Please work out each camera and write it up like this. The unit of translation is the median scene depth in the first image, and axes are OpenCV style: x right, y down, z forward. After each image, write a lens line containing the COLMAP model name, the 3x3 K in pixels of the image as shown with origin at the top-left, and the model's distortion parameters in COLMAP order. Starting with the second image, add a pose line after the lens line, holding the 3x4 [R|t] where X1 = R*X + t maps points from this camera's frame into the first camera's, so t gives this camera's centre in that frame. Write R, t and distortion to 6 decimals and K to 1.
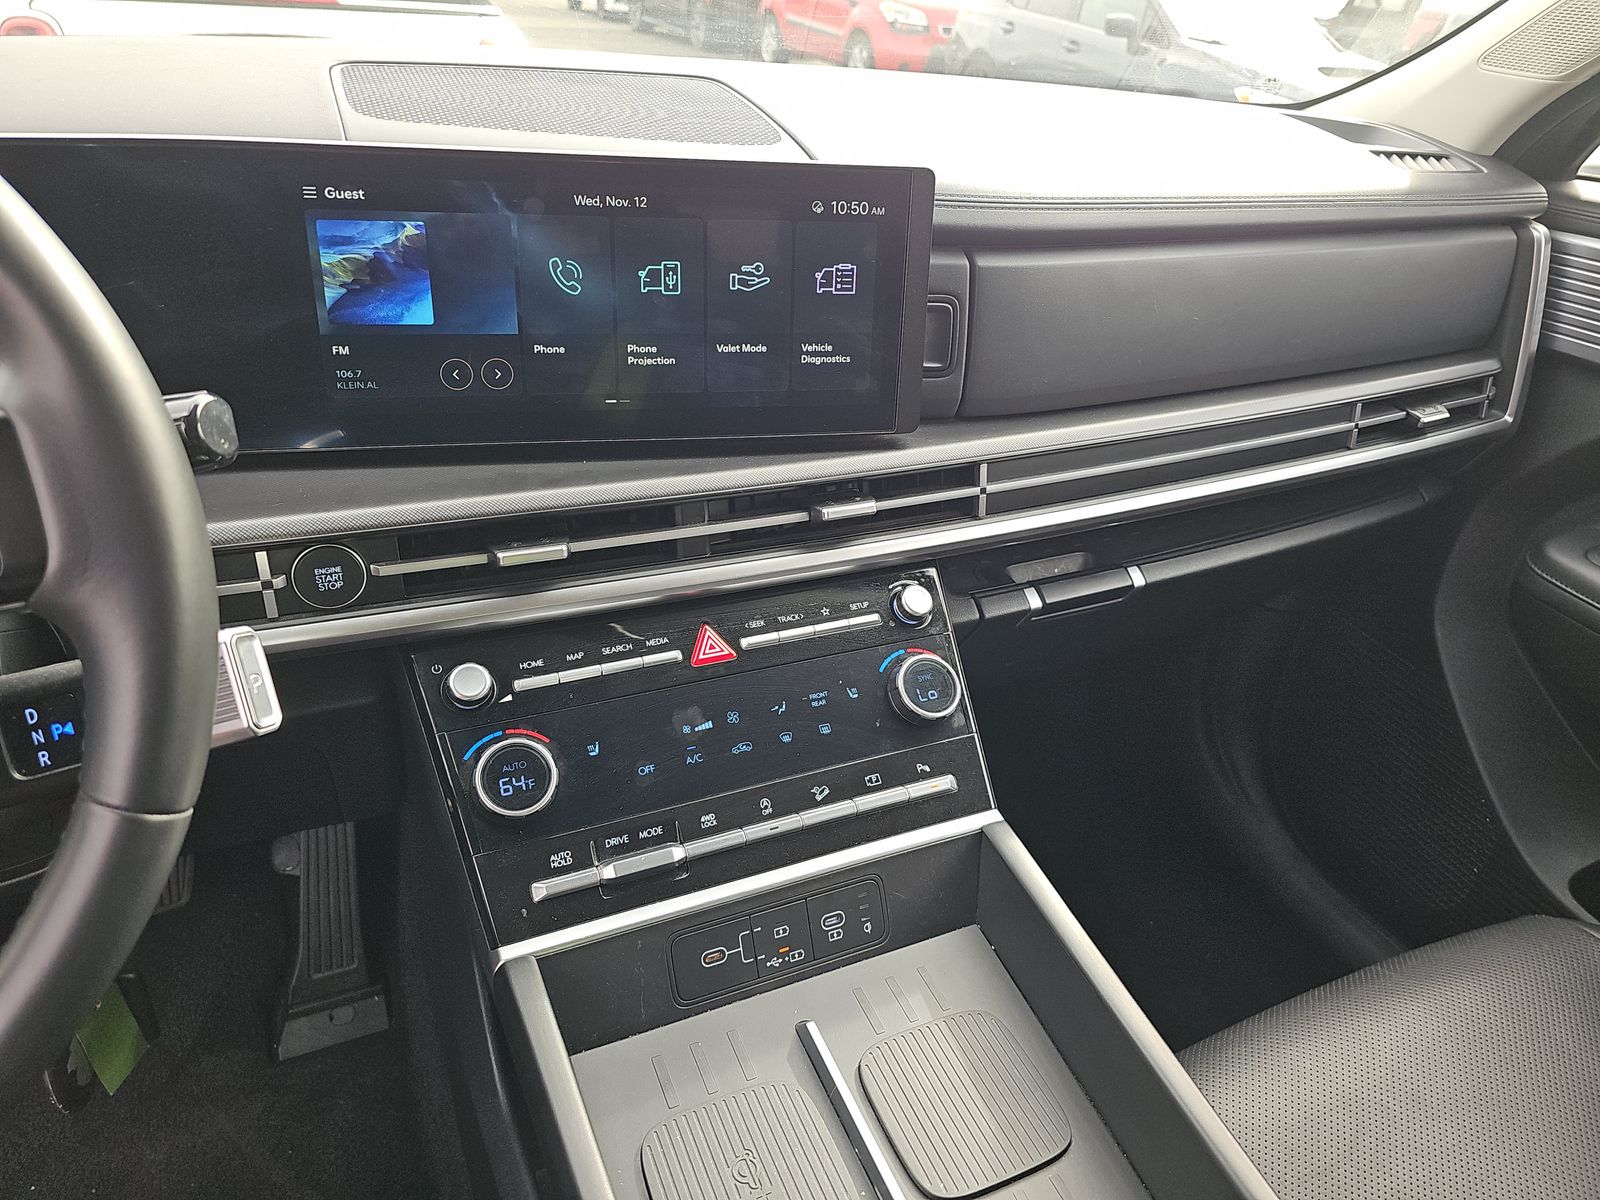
lens RADIAL K [[1015.3, 0, 790.6], [0, 1015.3, 582.6], [0, 0, 1]] dist [0.014557, -0.038719]
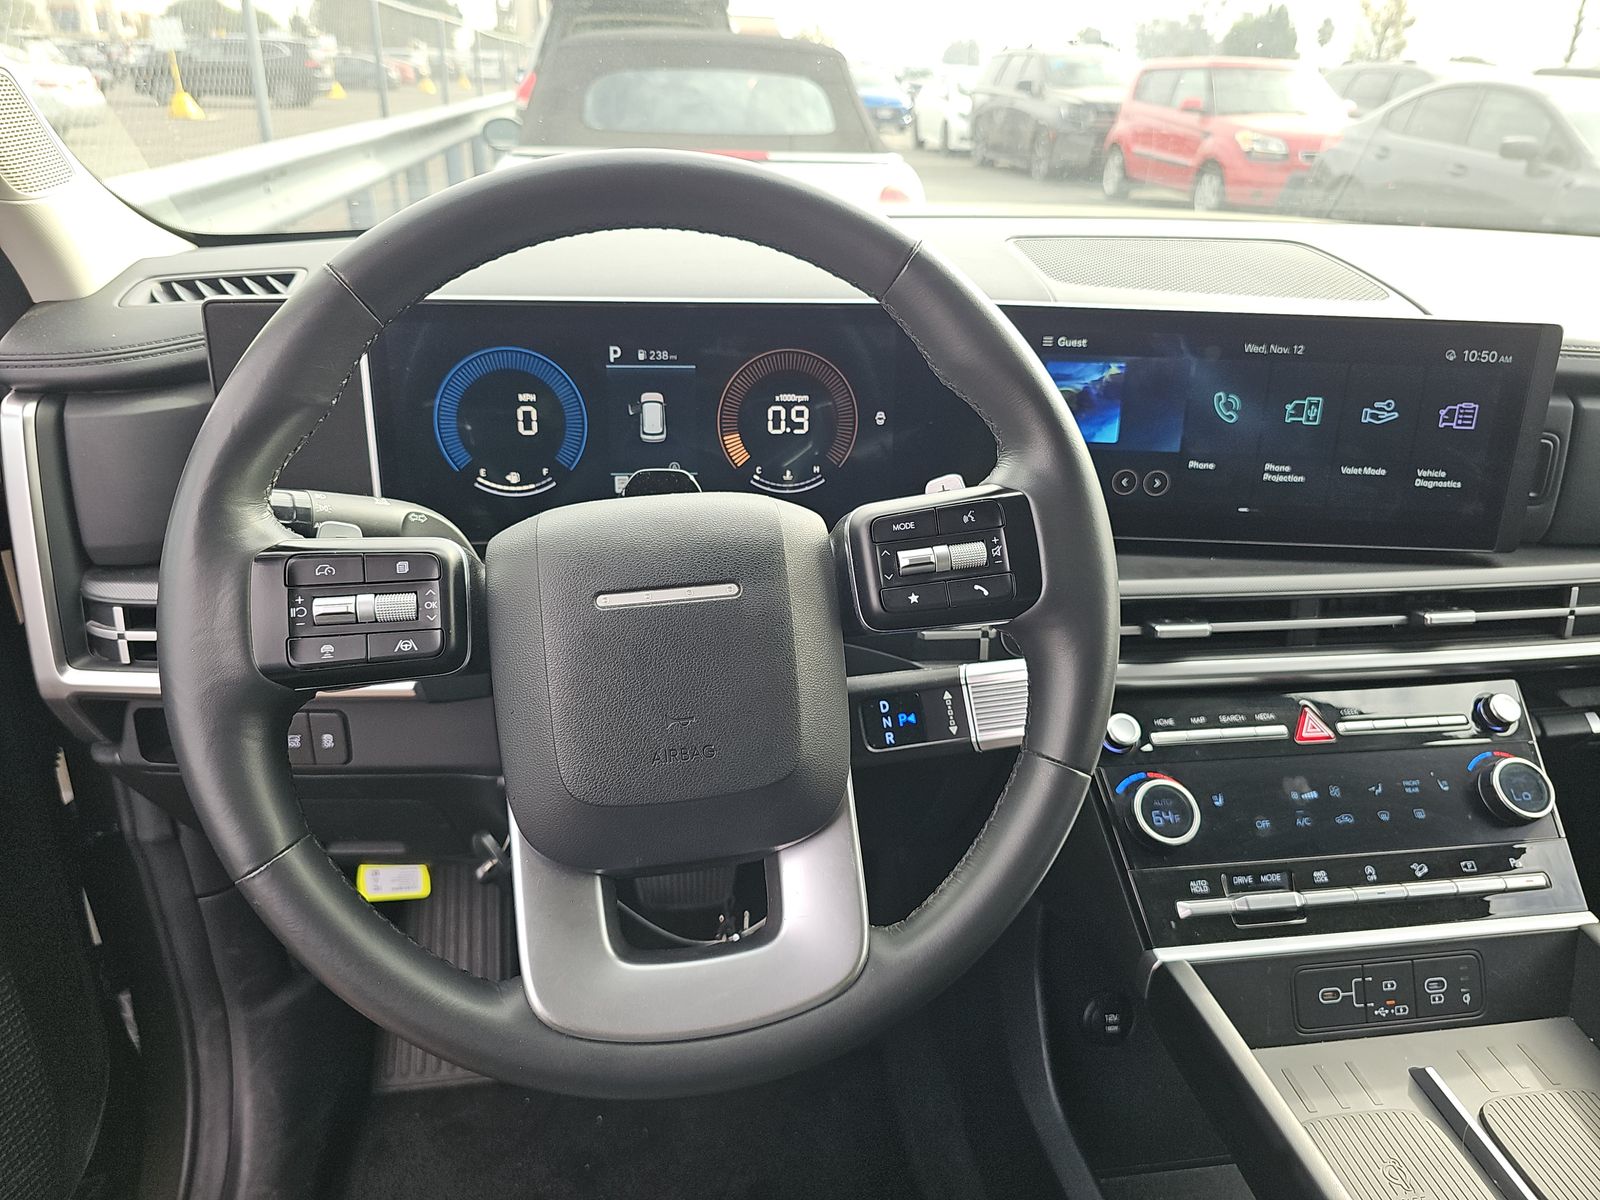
lens RADIAL K [[1015.3, 0, 788.5], [0, 1015.3, 596.7], [0, 0, 1]] dist [0.014557, -0.038719]
pose [[0.956175, 0.077902, -0.282241, -0.347108], [-0.105309, 0.990949, -0.083249, 0.079257], [0.273202, 0.109323, 0.955724, -0.279757]]
